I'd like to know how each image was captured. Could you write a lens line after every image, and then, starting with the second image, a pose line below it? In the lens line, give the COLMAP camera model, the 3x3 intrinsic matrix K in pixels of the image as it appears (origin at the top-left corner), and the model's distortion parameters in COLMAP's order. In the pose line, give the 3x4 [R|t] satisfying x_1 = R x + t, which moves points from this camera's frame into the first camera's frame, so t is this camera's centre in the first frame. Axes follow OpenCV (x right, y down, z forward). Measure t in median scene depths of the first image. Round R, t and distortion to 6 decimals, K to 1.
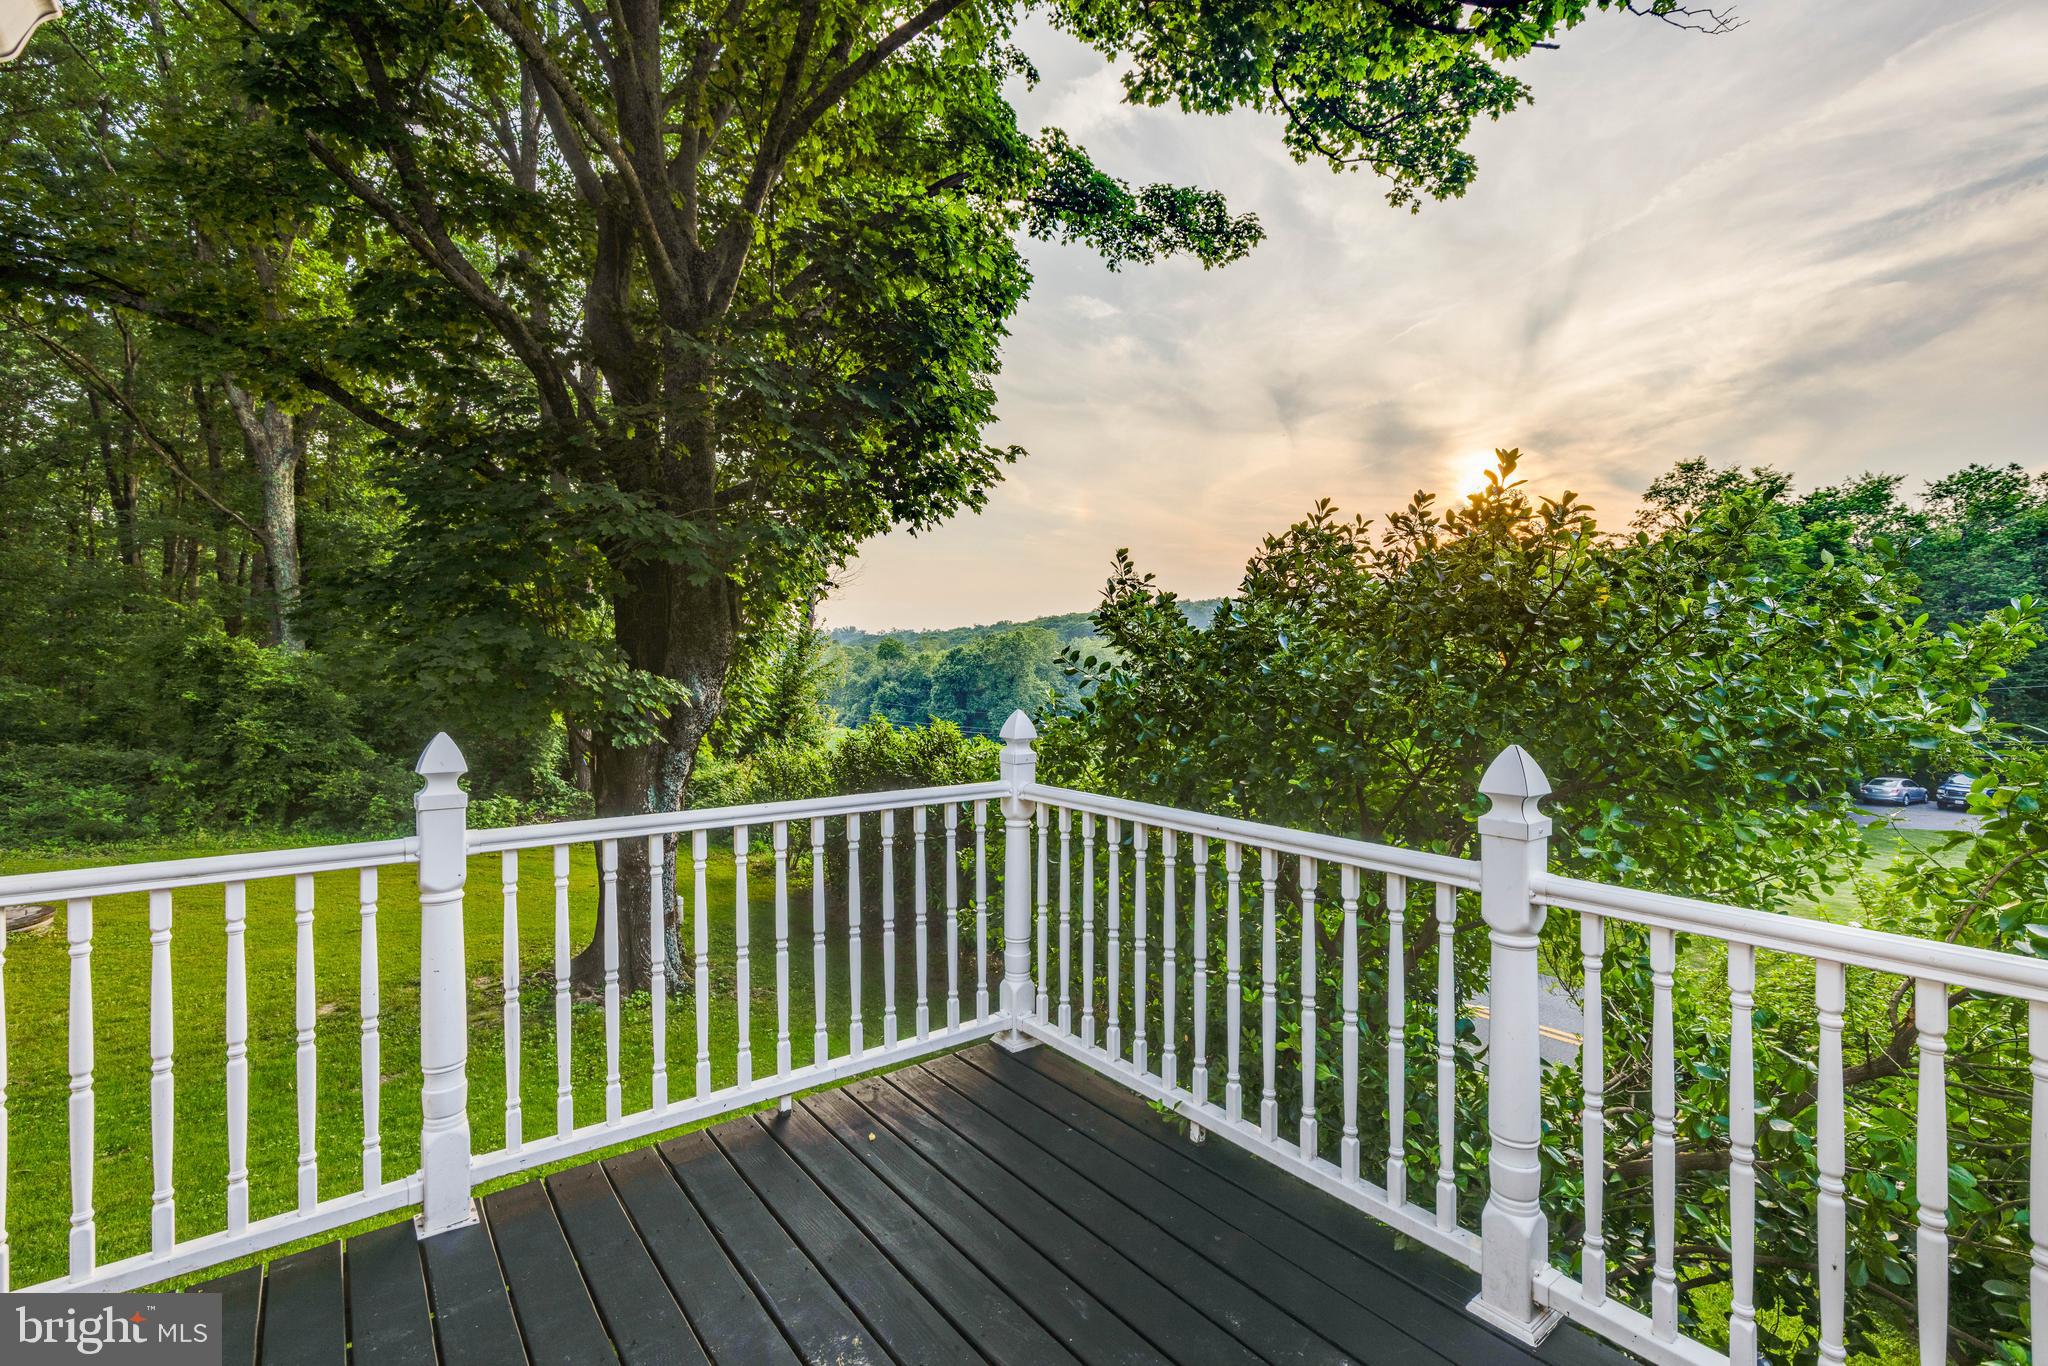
lens RADIAL K [[943.5, 0, 1021.5], [0, 943.5, 677.6], [0, 0, 1]] dist [0.004615, 0.000137]
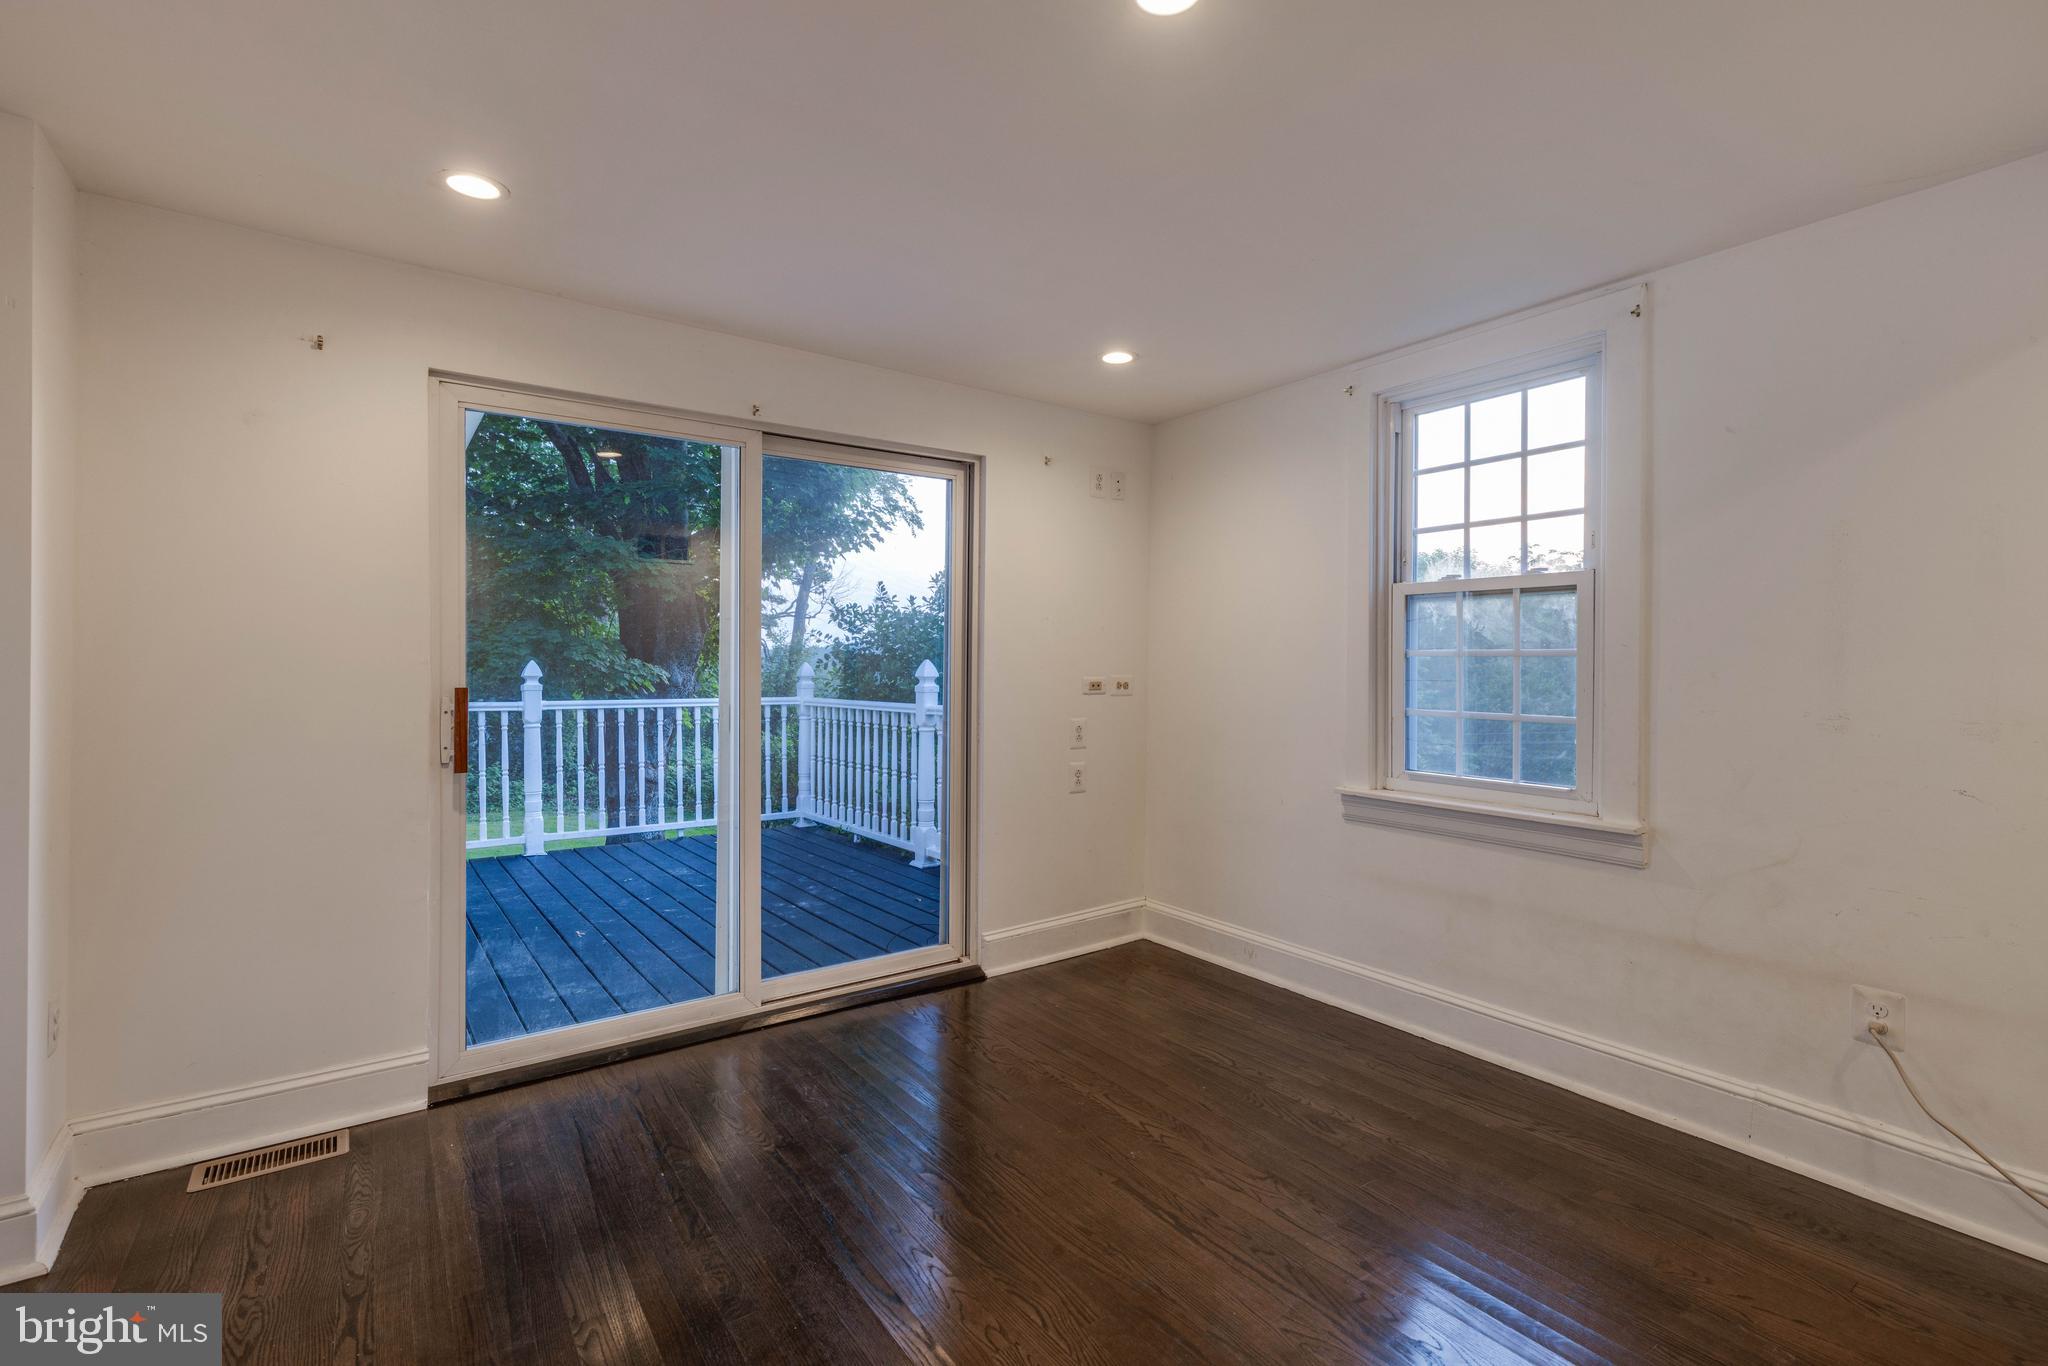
lens RADIAL K [[943.5, 0, 1028.1], [0, 943.5, 678.2], [0, 0, 1]] dist [0.004615, 0.000137]
pose [[0.999946, 0.000721, -0.010328, 0.611299], [-0.000889, 0.999867, -0.016268, 0.127258], [0.010315, 0.016277, 0.999814, -1.259121]]
